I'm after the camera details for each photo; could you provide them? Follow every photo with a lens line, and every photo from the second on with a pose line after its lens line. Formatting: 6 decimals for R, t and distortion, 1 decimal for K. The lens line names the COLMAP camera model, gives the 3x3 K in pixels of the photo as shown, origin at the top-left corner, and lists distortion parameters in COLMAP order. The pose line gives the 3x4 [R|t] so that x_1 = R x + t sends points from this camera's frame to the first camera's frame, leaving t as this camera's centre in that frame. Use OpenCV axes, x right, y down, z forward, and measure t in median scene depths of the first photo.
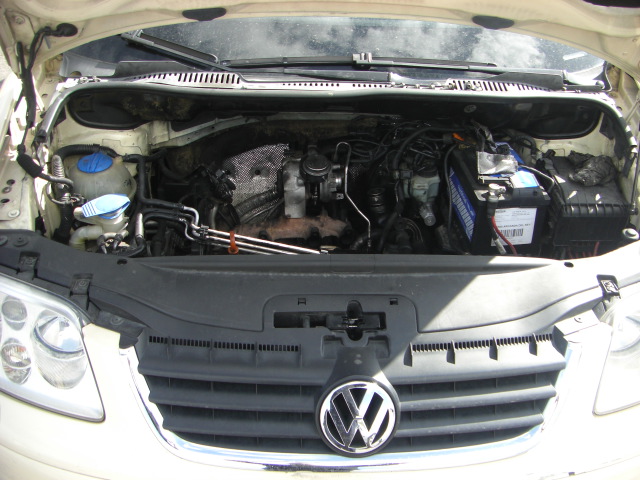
lens RADIAL K [[719.1, 0, 320.0], [0, 719.1, 240.0], [0, 0, 1]] dist [-0.156066, 0.033998]
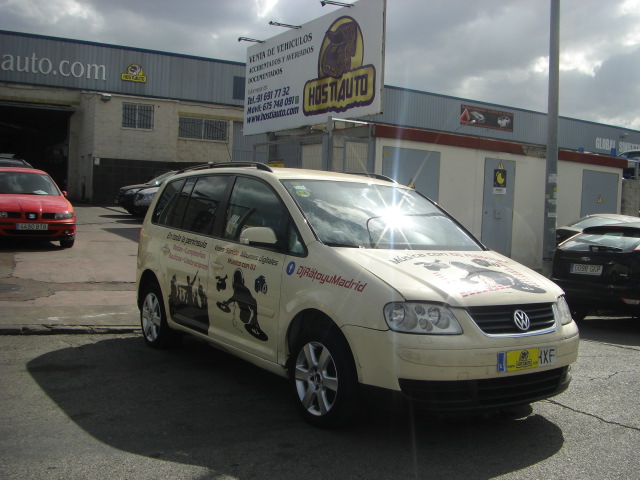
lens RADIAL K [[719.1, 0, 320.0], [0, 719.1, 240.0], [0, 0, 1]] dist [-0.156066, 0.033998]
pose [[0.858081, -0.016193, 0.513258, -1.861021], [0.274458, 0.859228, -0.431740, 0.824453], [-0.434015, 0.511336, 0.741732, -0.967682]]
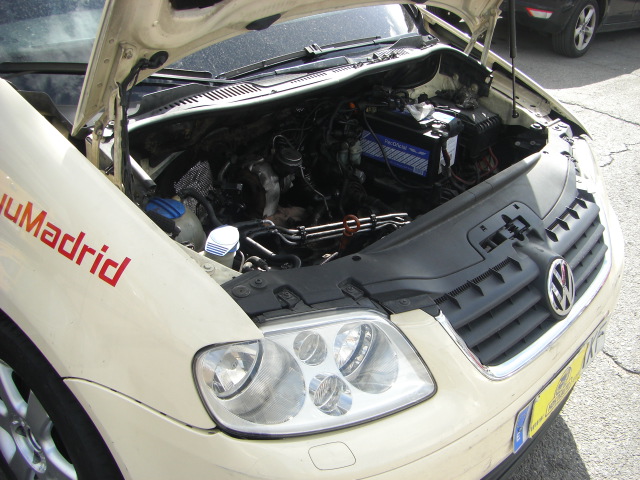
lens RADIAL K [[719.1, 0, 320.0], [0, 719.1, 240.0], [0, 0, 1]] dist [-0.156066, 0.033998]
pose [[0.694851, -0.343011, 0.632081, -0.771415], [0.361106, 0.926502, 0.105819, -0.097152], [-0.621921, 0.154720, 0.767644, 0.191234]]
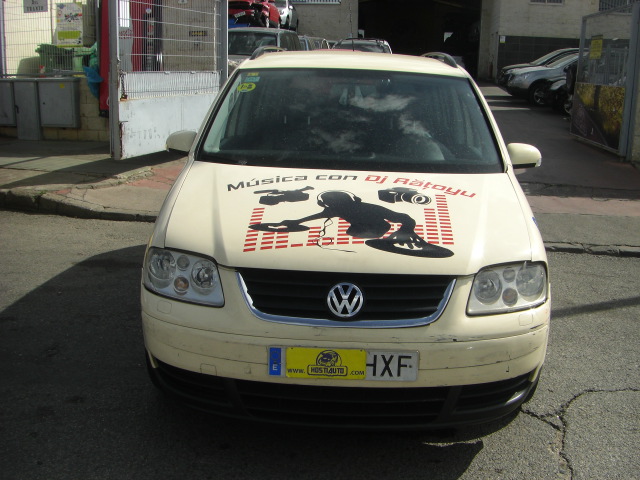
lens RADIAL K [[719.1, 0, 320.0], [0, 719.1, 240.0], [0, 0, 1]] dist [-0.156066, 0.033998]
pose [[0.996291, 0.010759, -0.085378, 0.114824], [-0.040474, 0.934148, -0.354583, 0.610960], [0.075941, 0.356723, 0.931118, -0.763652]]
